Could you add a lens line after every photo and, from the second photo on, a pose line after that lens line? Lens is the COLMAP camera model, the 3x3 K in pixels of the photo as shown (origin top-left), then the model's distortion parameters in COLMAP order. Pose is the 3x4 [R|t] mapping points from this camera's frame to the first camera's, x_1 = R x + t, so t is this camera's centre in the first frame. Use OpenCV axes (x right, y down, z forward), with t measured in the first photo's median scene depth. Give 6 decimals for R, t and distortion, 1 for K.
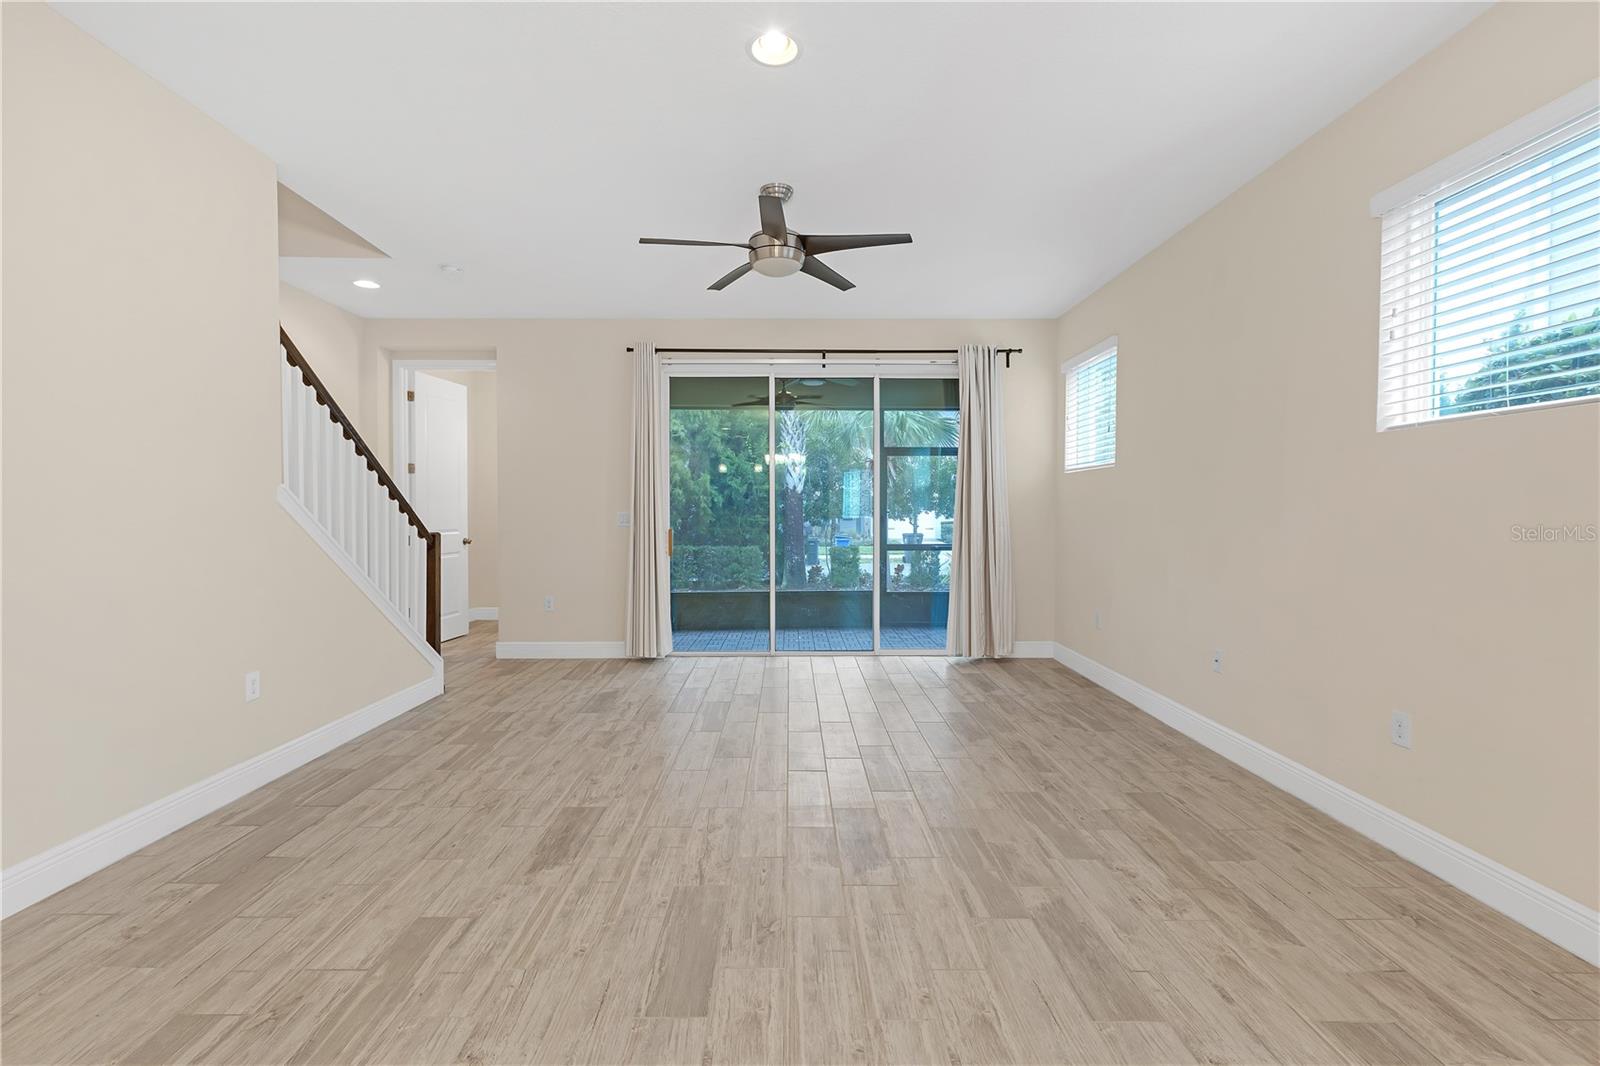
lens RADIAL K [[715.2, 0, 796.9], [0, 715.2, 525.9], [0, 0, 1]] dist [0.002188, -0.002487]
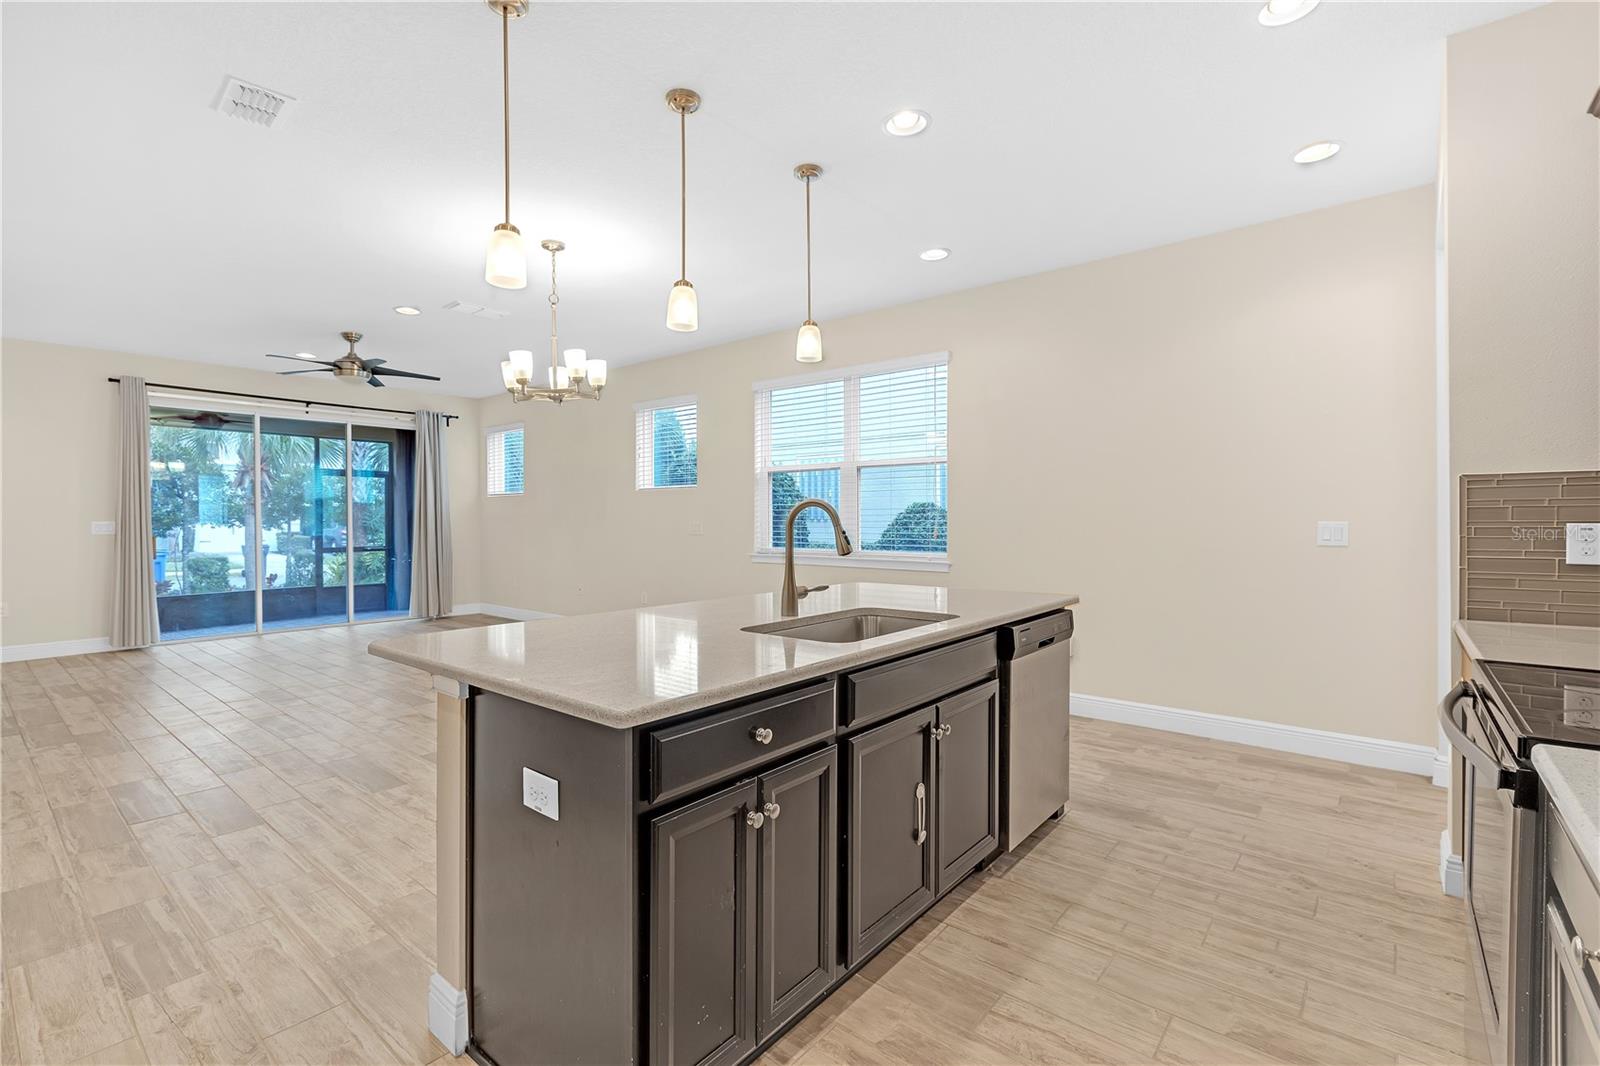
lens RADIAL K [[715.2, 0, 797.8], [0, 715.2, 531.3], [0, 0, 1]] dist [0.002188, -0.002487]
pose [[0.643130, -0.013184, 0.765644, -0.664298], [0.018360, 0.999830, 0.001794, 0.021968], [-0.765537, 0.012904, 0.643262, -0.924076]]
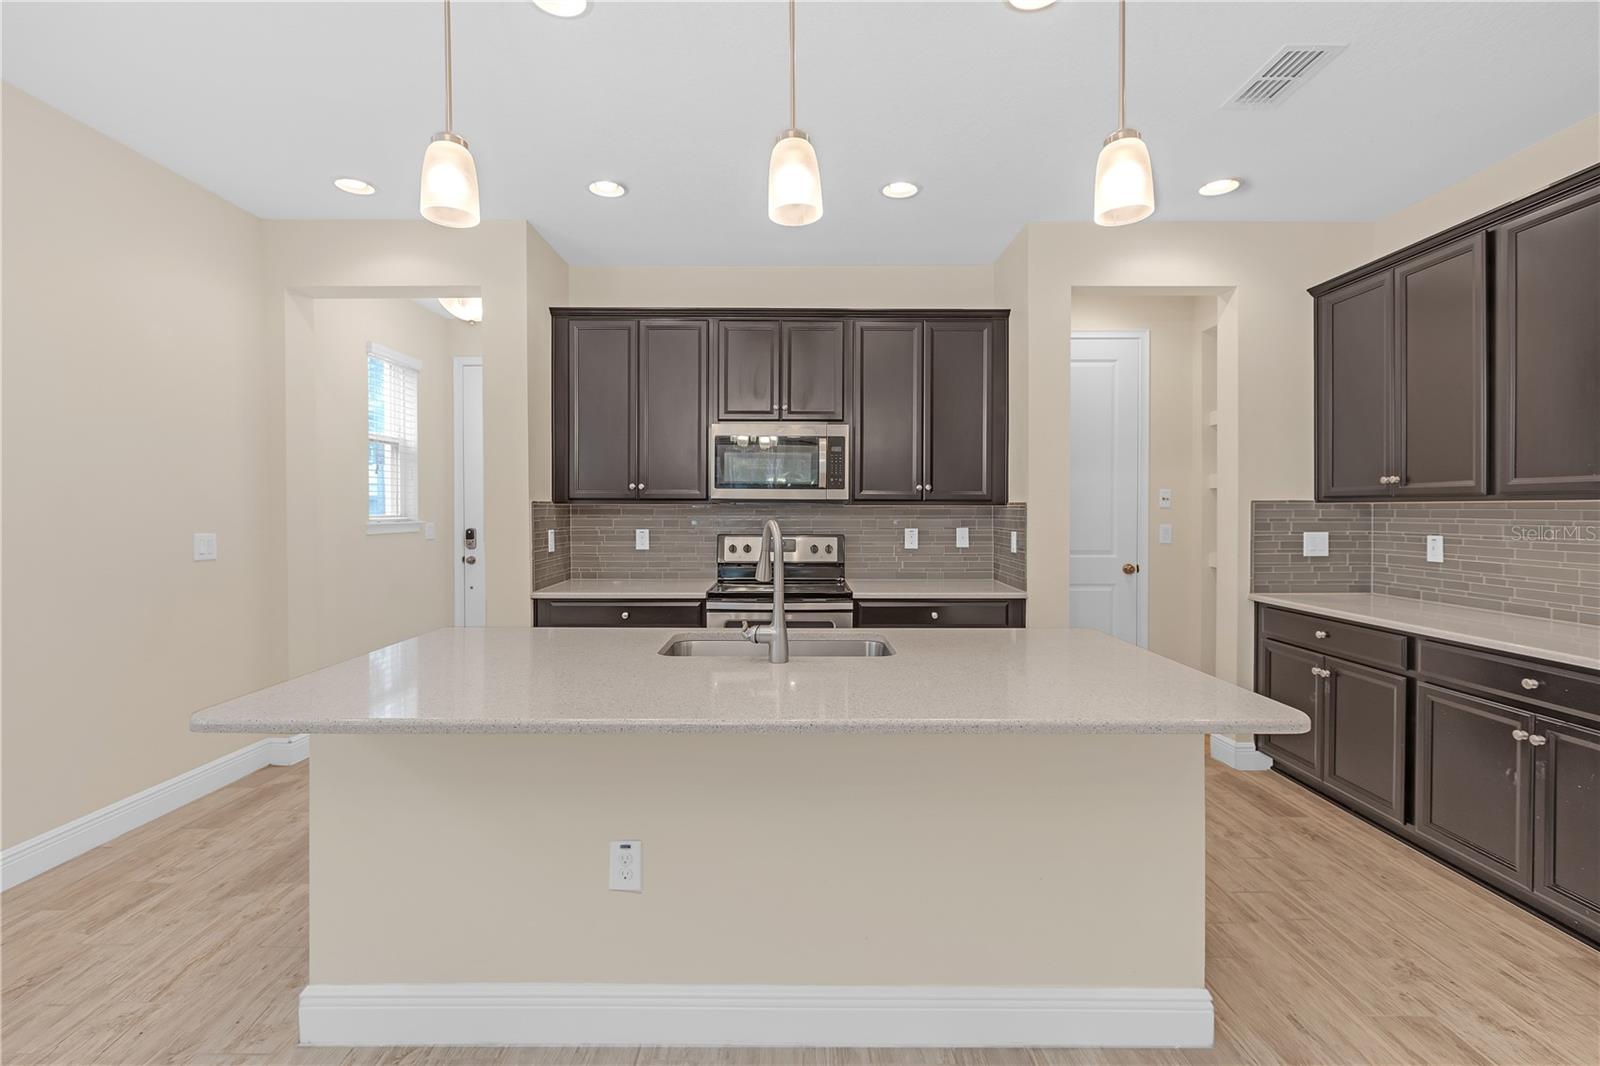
lens RADIAL K [[715.2, 0, 795.6], [0, 715.2, 515.7], [0, 0, 1]] dist [0.002188, -0.002487]
pose [[-0.999922, -0.003355, 0.012034, -0.157110], [-0.003000, 0.999563, 0.029408, -0.030391], [-0.012128, 0.029369, -0.999495, 0.101207]]
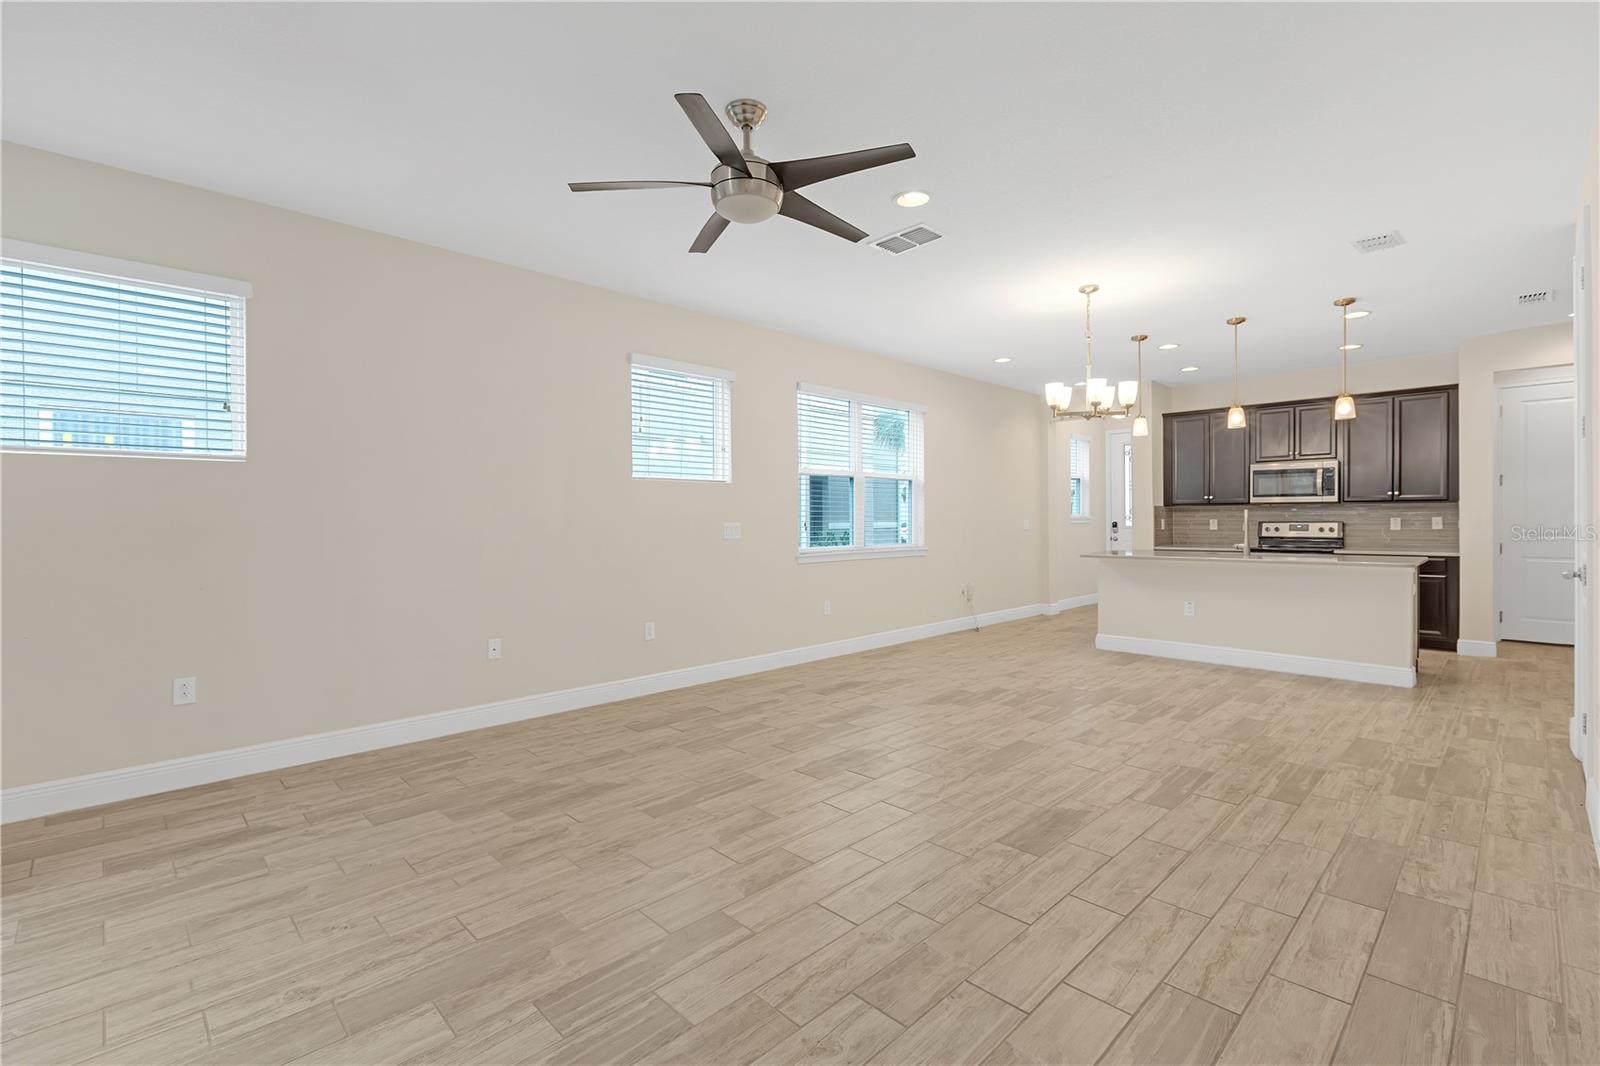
lens RADIAL K [[715.2, 0, 796.6], [0, 715.2, 530.1], [0, 0, 1]] dist [0.002188, -0.002487]
pose [[-0.694684, -0.006335, 0.719287, -0.628328], [0.020739, 0.999369, 0.028832, -0.031489], [-0.719016, 0.034947, -0.694114, 1.523282]]
